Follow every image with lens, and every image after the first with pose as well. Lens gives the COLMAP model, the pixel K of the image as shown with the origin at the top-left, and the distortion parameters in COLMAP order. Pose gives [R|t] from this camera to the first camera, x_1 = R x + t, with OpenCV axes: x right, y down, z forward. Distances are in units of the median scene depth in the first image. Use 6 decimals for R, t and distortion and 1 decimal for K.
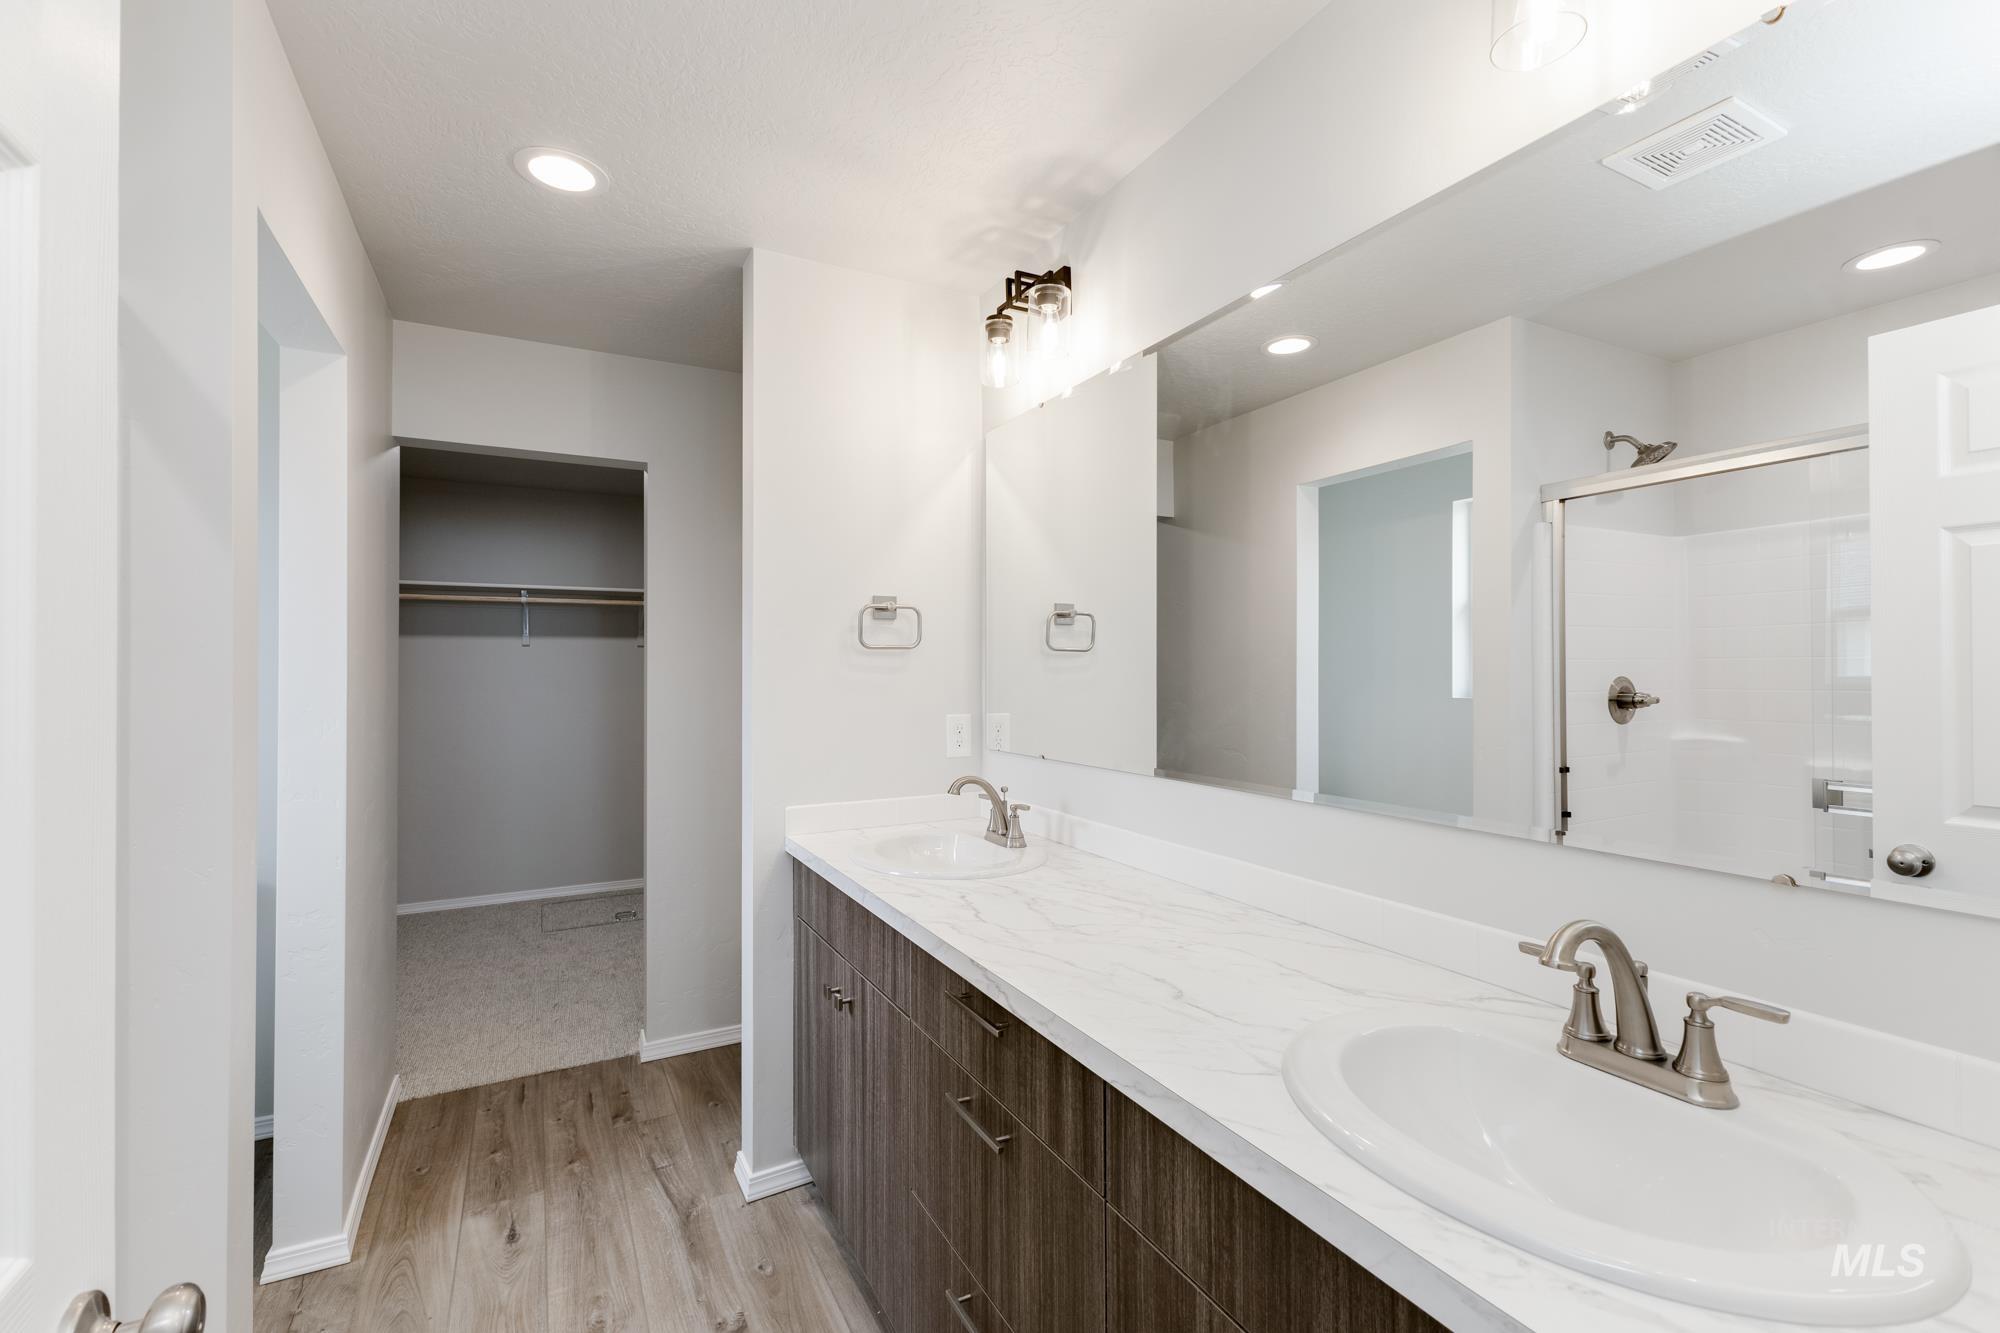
lens RADIAL K [[870.2, 0, 994.7], [0, 870.2, 647.9], [0, 0, 1]] dist [0.014661, -0.002849]
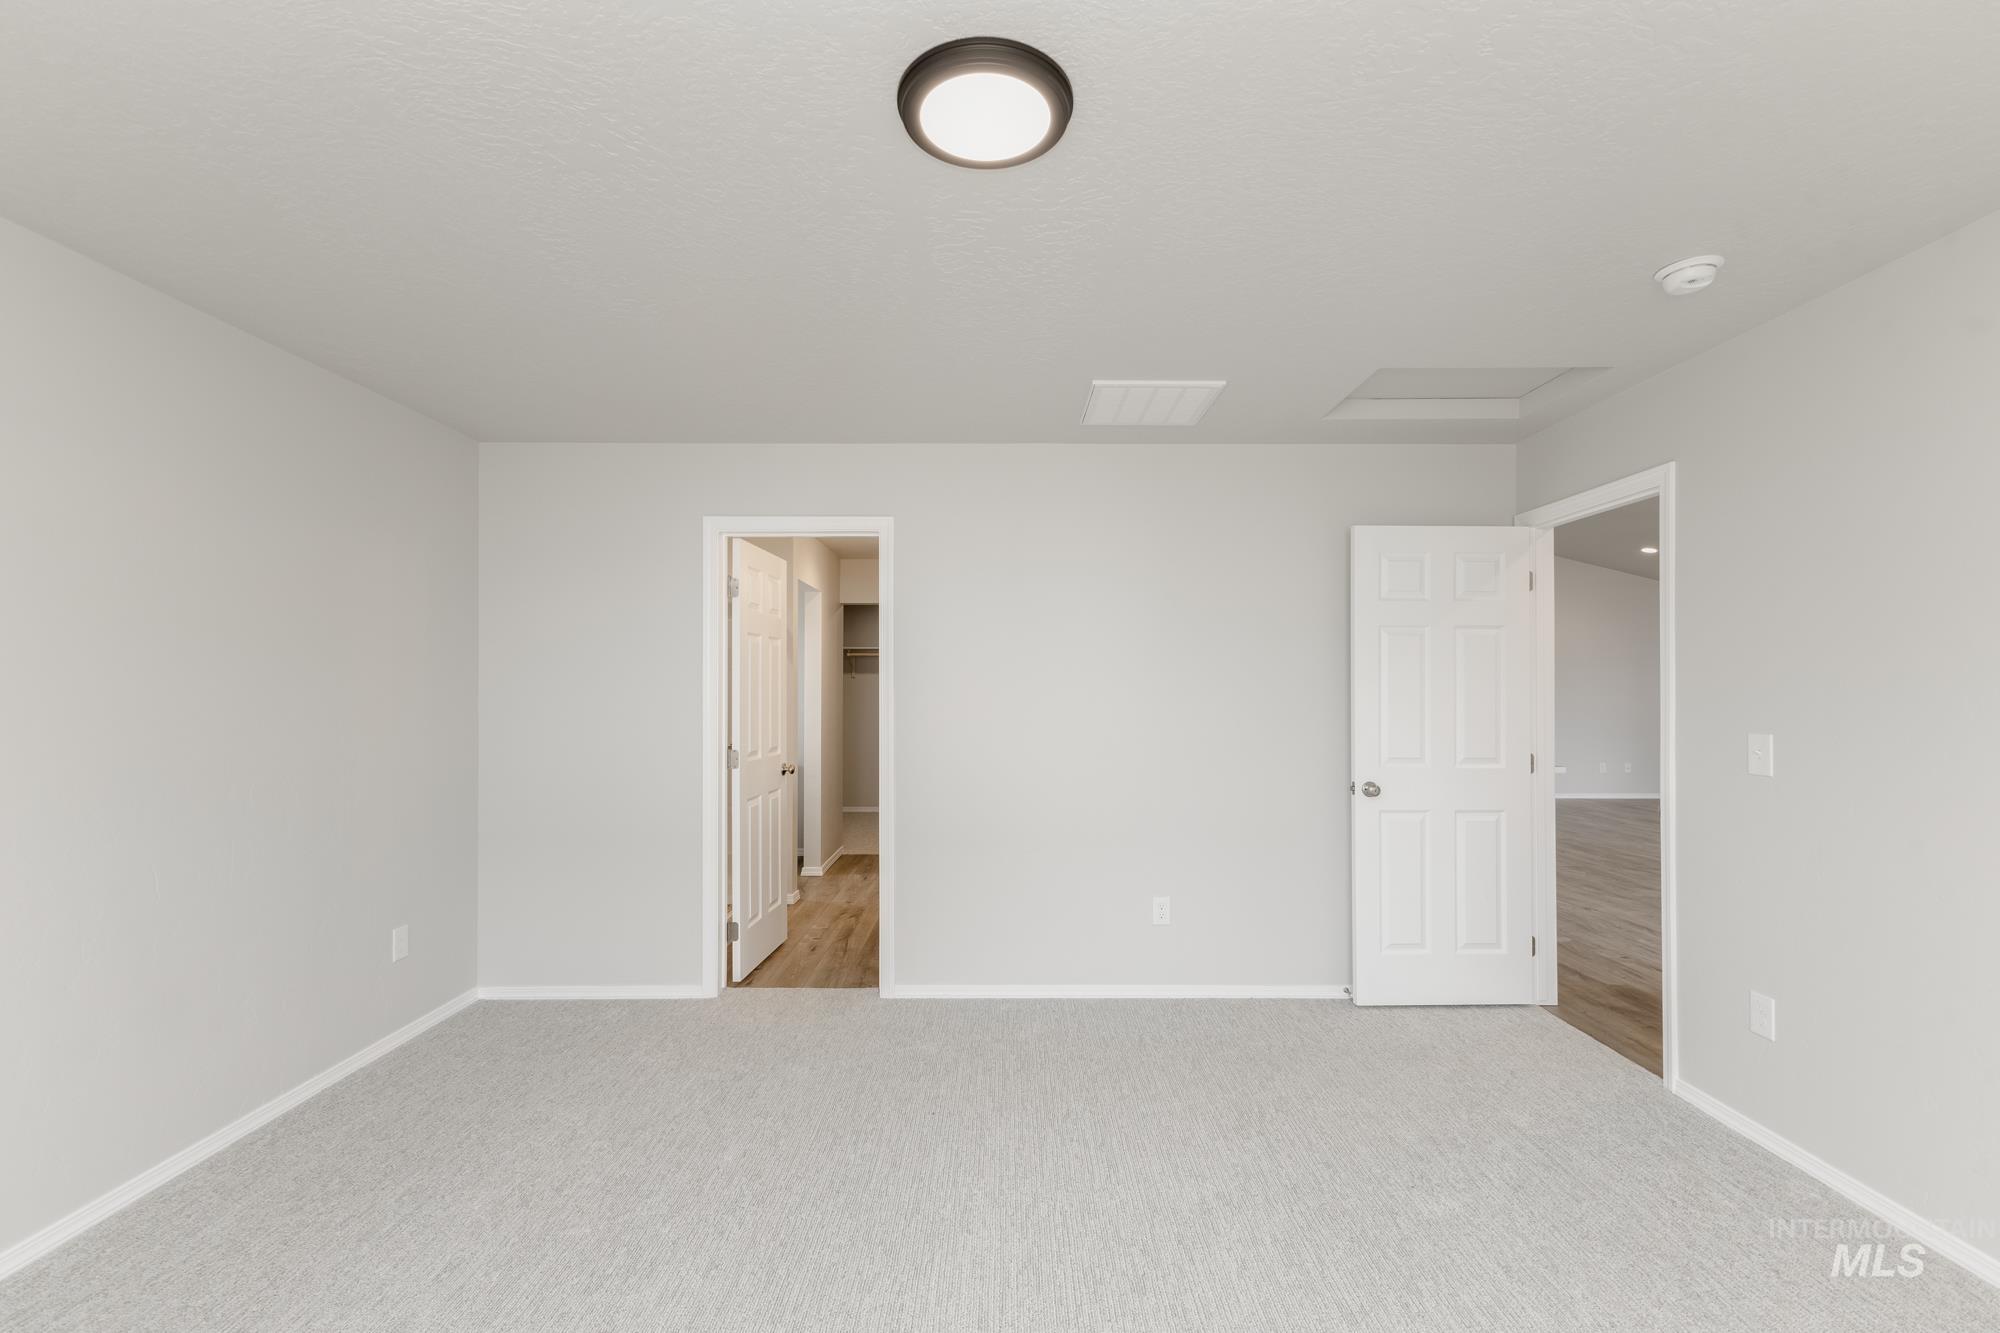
lens RADIAL K [[870.2, 0, 1002.0], [0, 870.2, 674.7], [0, 0, 1]] dist [0.014661, -0.002849]
pose [[0.894235, 0.004557, -0.447575, 0.928825], [-0.003642, 0.999989, 0.002904, -0.014004], [0.447584, -0.000967, 0.894242, -1.127666]]
